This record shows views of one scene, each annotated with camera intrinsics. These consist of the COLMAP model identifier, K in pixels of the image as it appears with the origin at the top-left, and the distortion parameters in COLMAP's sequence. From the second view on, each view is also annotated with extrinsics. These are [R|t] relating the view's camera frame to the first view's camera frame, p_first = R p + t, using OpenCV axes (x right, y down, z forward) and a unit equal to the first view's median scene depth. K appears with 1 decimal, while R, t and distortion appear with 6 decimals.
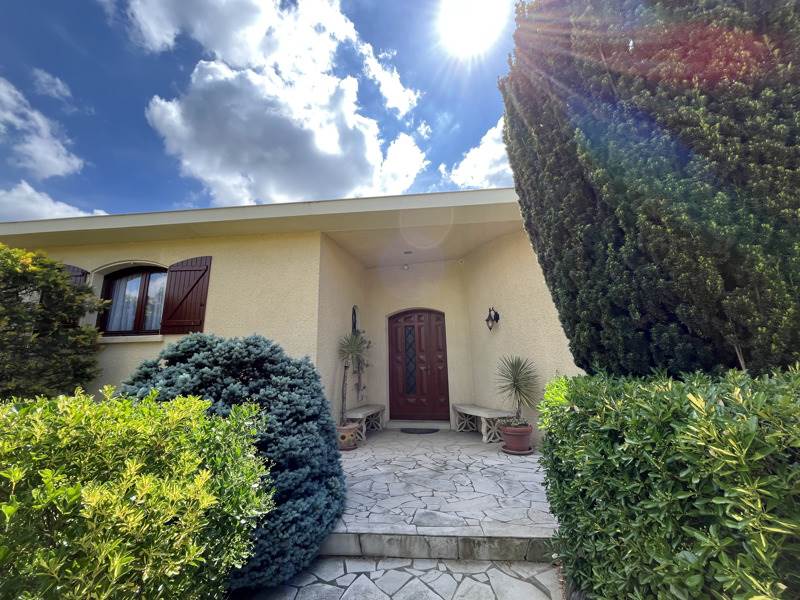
lens RADIAL K [[330.7, 0, 400.0], [0, 330.7, 300.0], [0, 0, 1]] dist [0.001157, -0.000093]
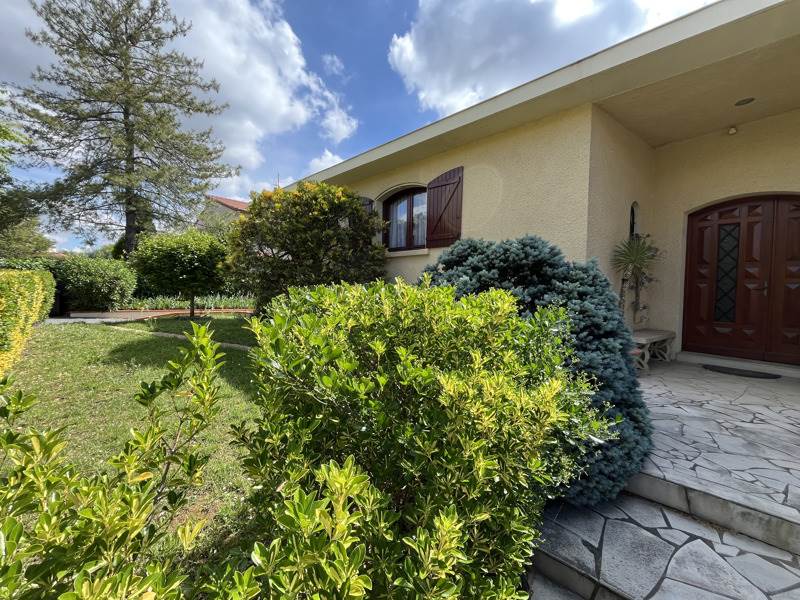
lens RADIAL K [[330.7, 0, 400.0], [0, 330.7, 300.0], [0, 0, 1]] dist [0.001157, -0.000093]
pose [[0.782522, 0.057526, -0.619960, -0.164384], [0.093809, 0.973463, 0.208734, 0.060877], [0.615516, -0.221497, 0.756359, 0.103553]]
